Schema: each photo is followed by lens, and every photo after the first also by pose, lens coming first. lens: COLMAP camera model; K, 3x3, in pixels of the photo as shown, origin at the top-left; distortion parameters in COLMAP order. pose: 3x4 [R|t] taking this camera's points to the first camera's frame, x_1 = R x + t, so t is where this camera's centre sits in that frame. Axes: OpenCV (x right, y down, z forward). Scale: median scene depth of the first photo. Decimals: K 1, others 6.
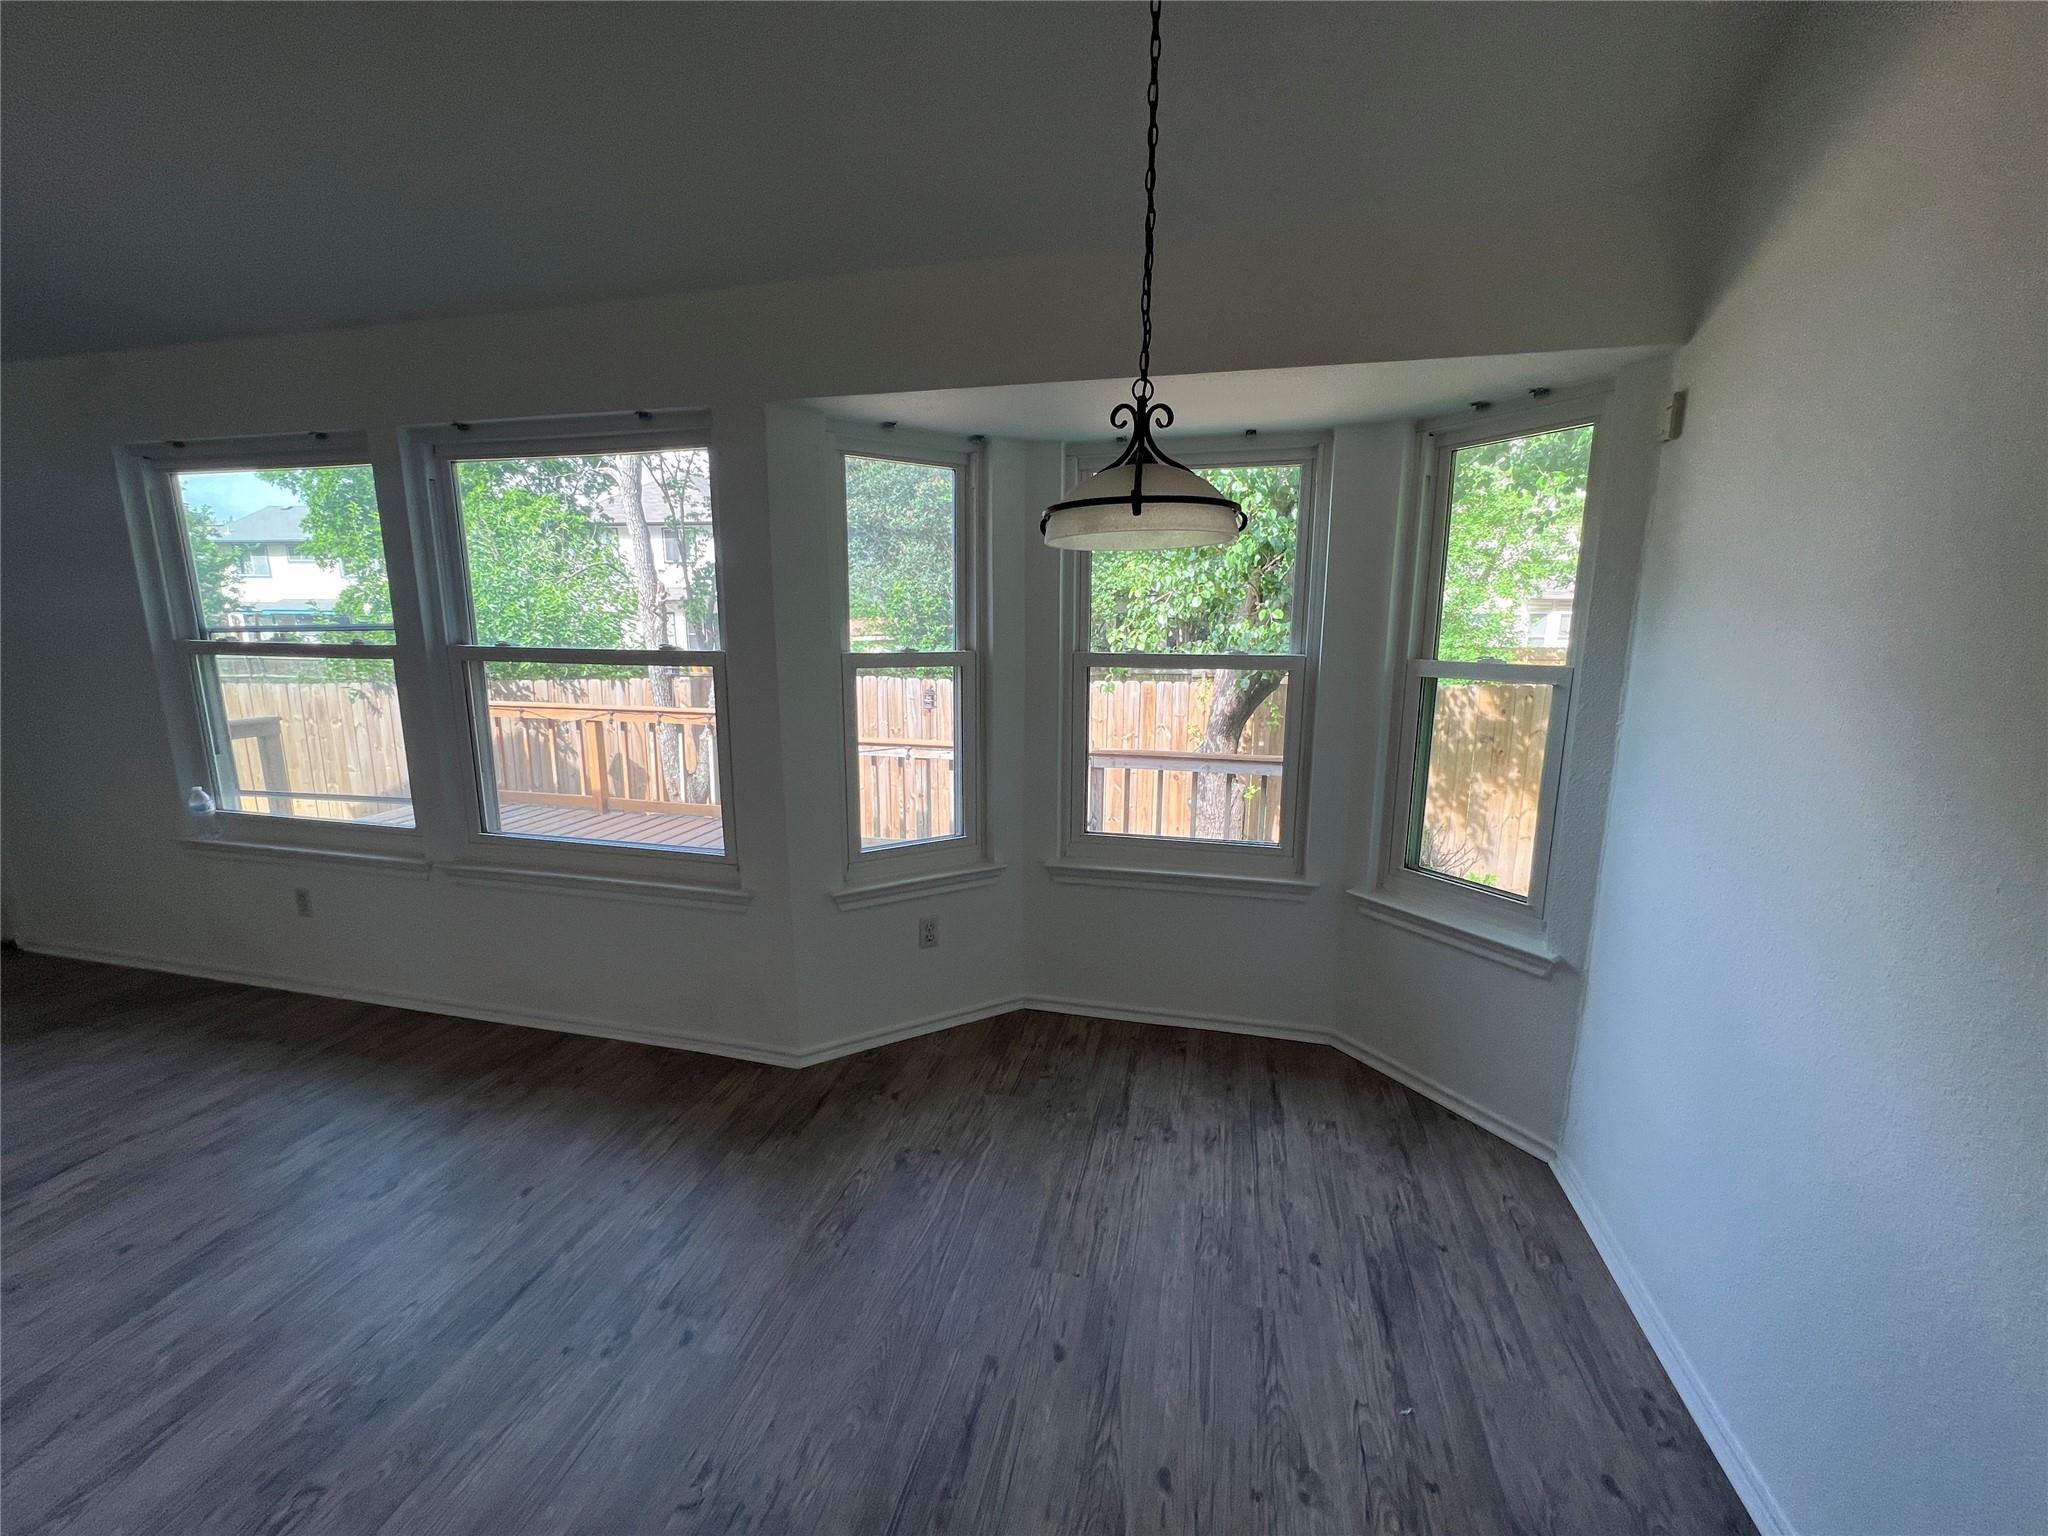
lens RADIAL K [[821.0, 0, 1037.6], [0, 821.0, 773.2], [0, 0, 1]] dist [0.000393, 0.000866]
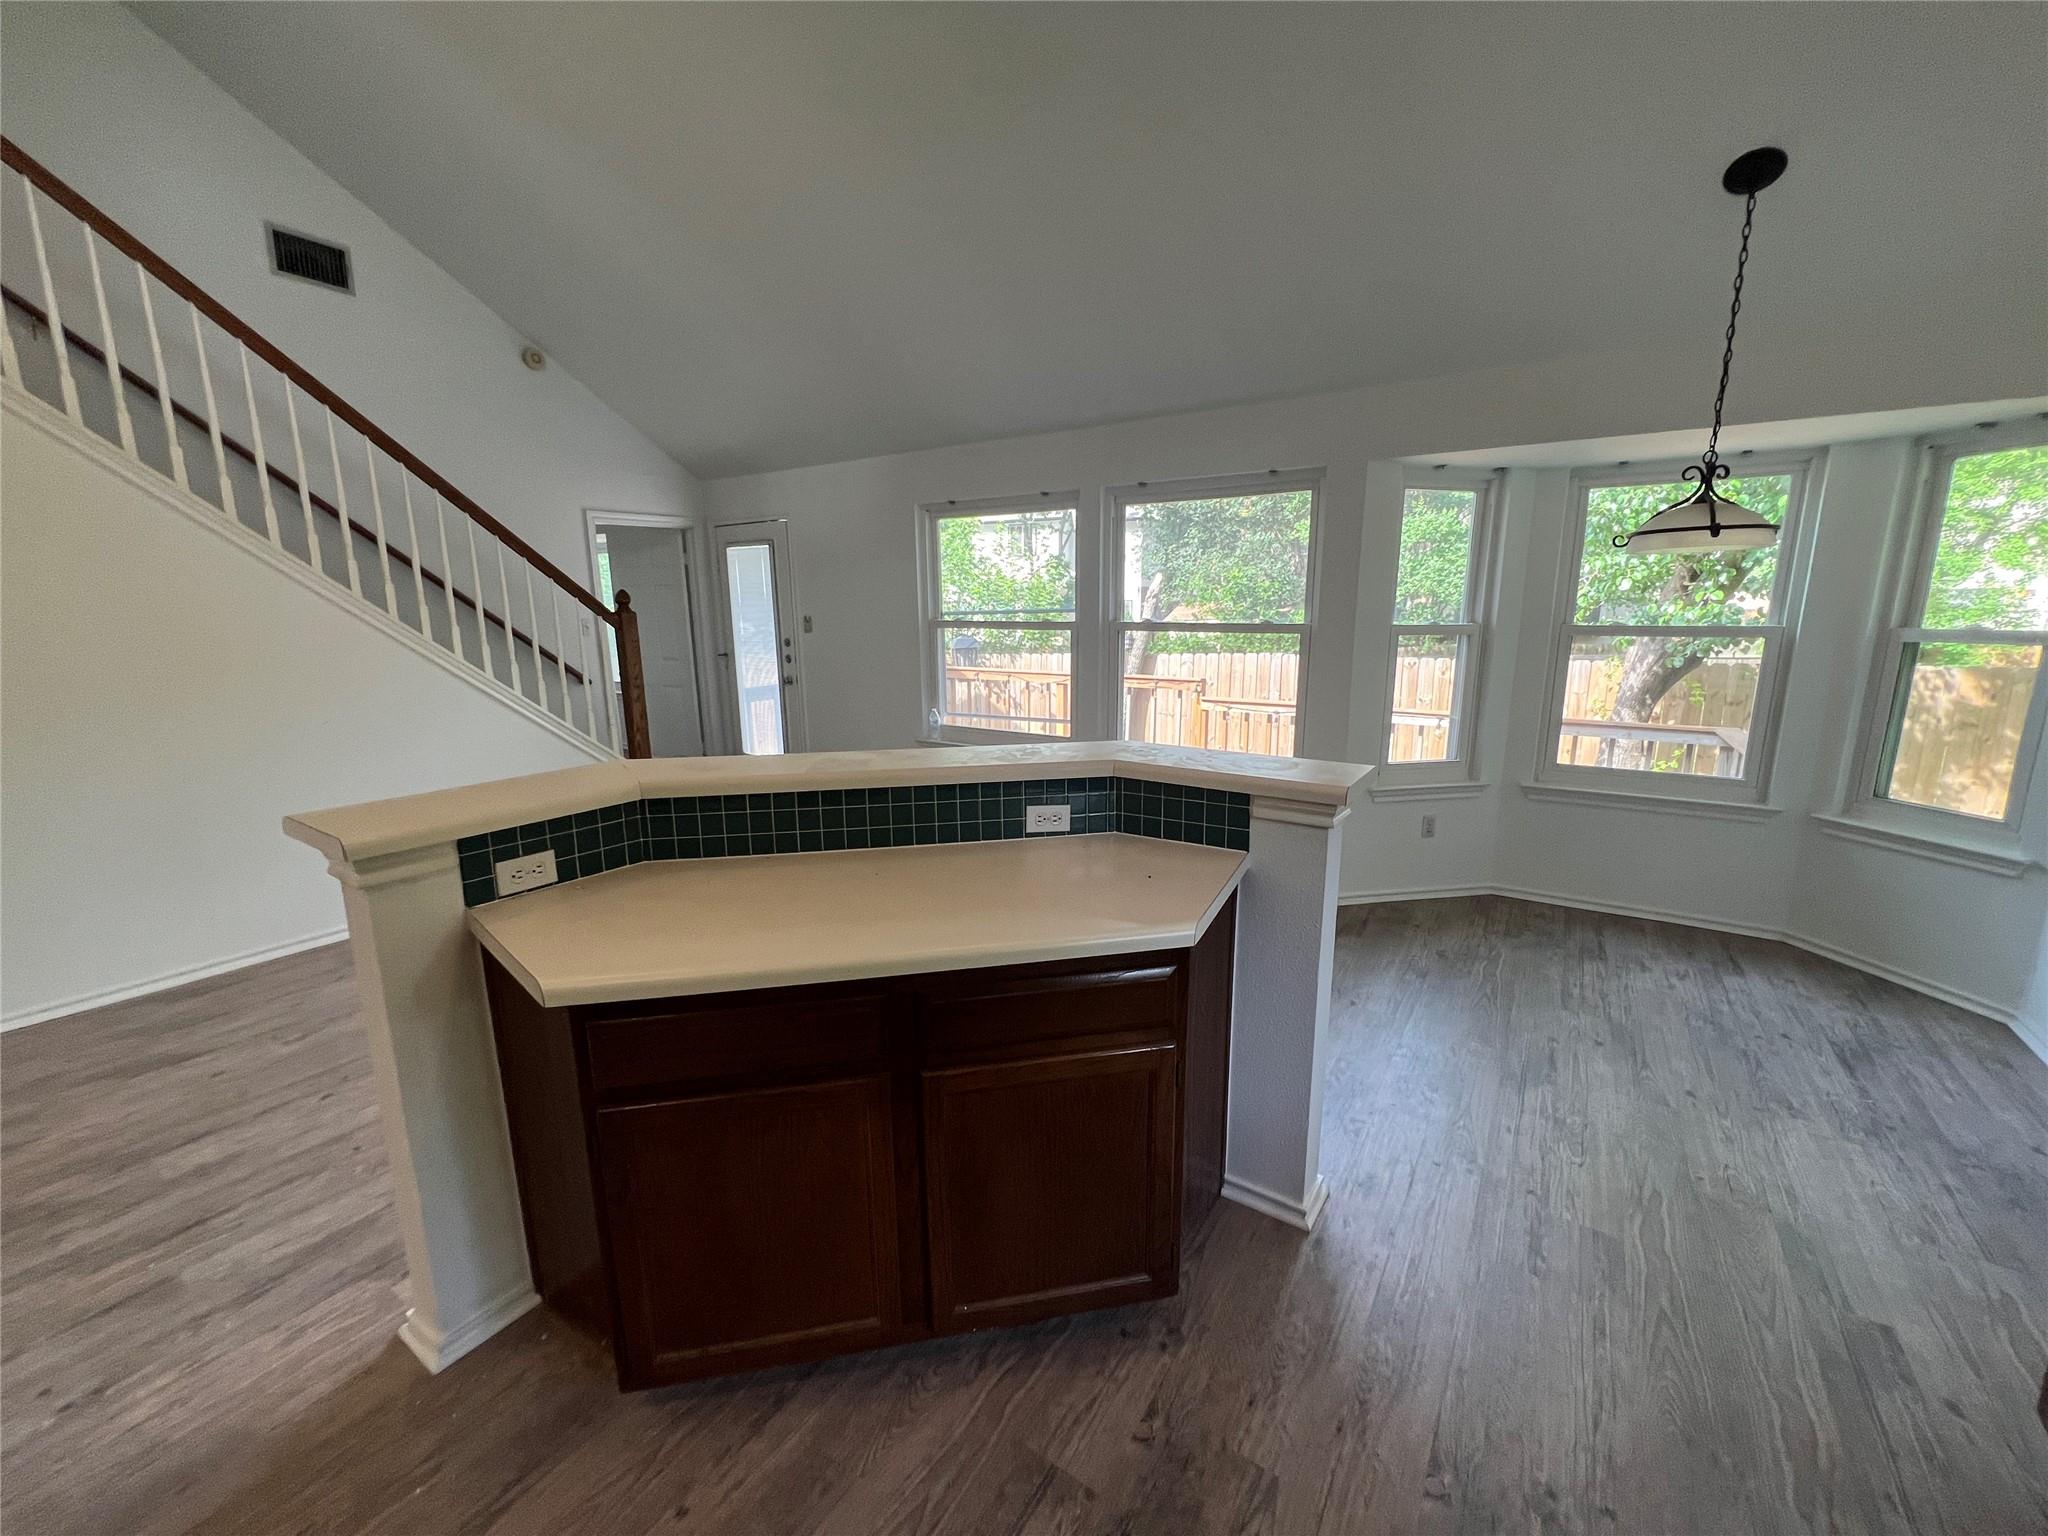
lens RADIAL K [[821.0, 0, 1035.8], [0, 821.0, 772.2], [0, 0, 1]] dist [0.000393, 0.000866]
pose [[0.939711, 0.057962, -0.337022, -0.305931], [-0.052888, 0.998307, 0.024228, 0.107653], [0.337856, -0.004943, 0.941185, -0.560067]]
